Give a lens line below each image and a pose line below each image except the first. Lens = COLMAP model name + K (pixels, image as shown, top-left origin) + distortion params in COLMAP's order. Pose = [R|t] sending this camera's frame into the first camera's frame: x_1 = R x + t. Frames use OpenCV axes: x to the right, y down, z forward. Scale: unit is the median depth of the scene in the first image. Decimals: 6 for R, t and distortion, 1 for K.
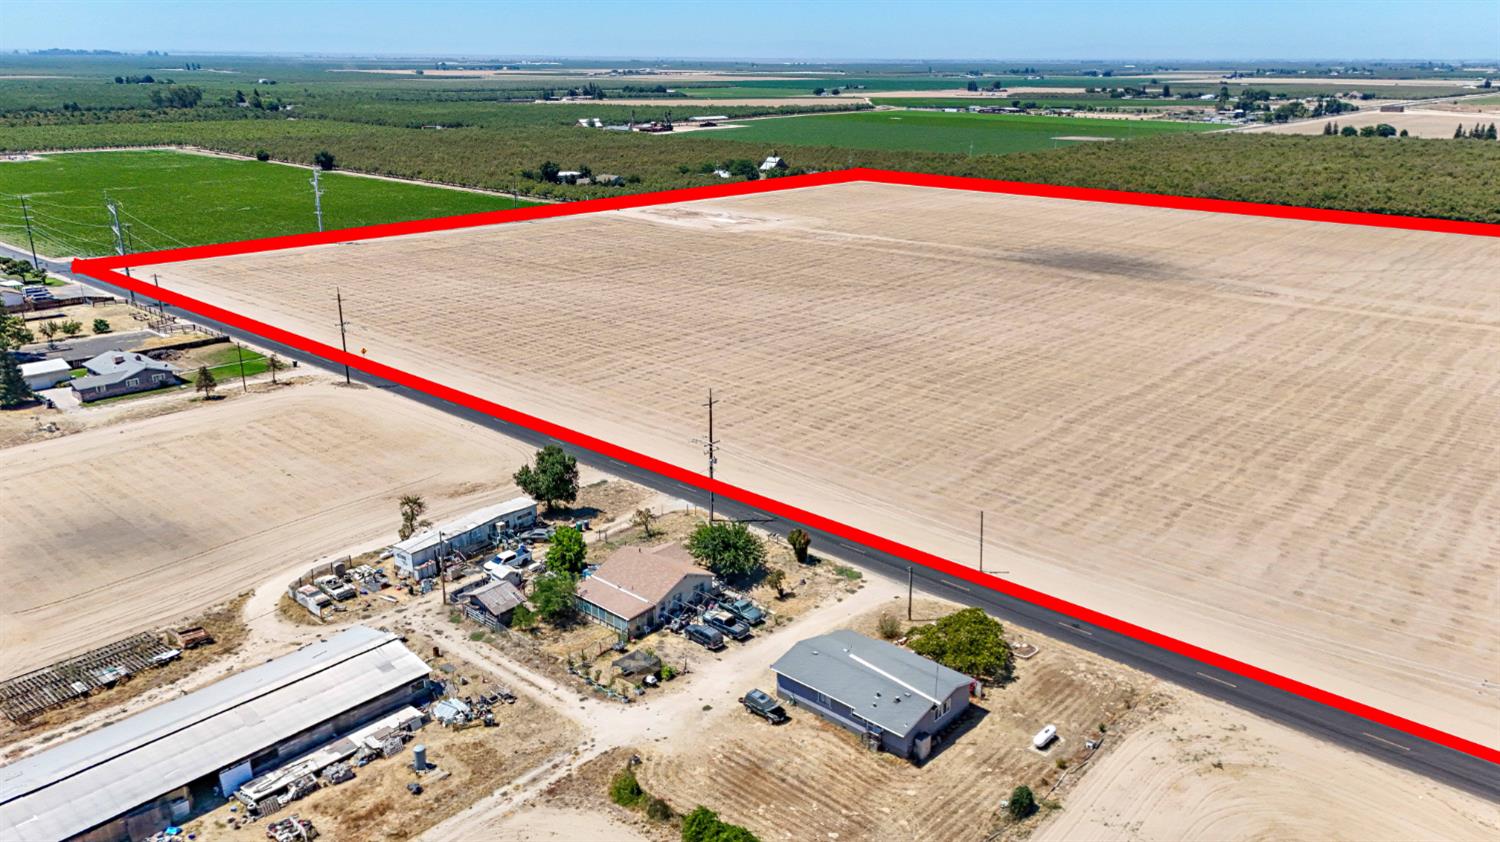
lens RADIAL K [[1095.6, 0, 745.0], [0, 1095.6, 420.1], [0, 0, 1]] dist [0.082120, -0.078117]
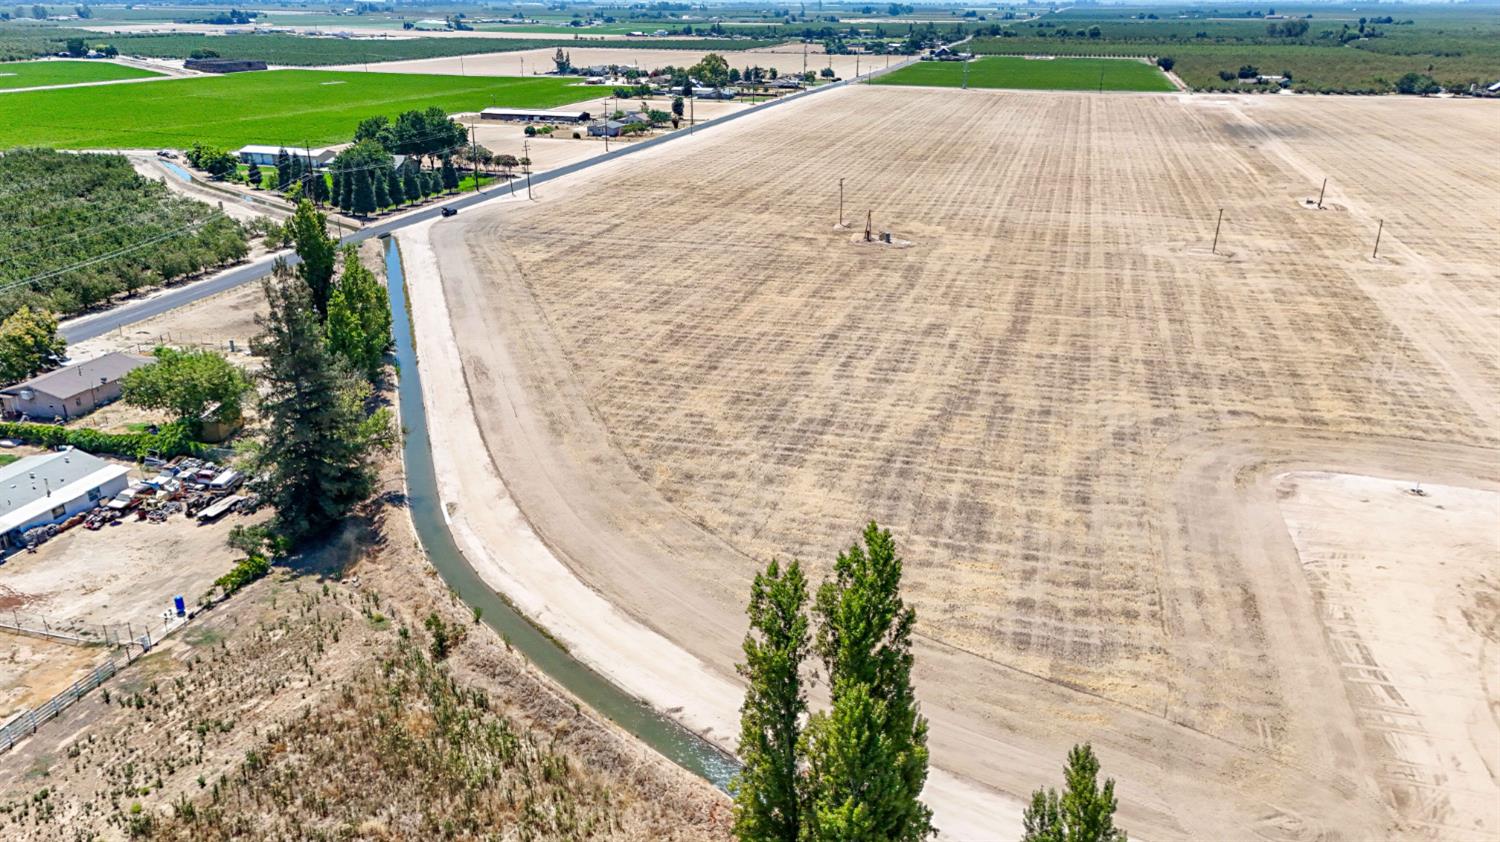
lens RADIAL K [[1095.6, 0, 755.4], [0, 1095.6, 428.1], [0, 0, 1]] dist [0.082120, -0.078117]
pose [[0.441952, 0.323784, -0.836566, 3.320615], [-0.286407, 0.934707, 0.210462, 0.217665], [0.850088, 0.146584, 0.505830, -0.325680]]
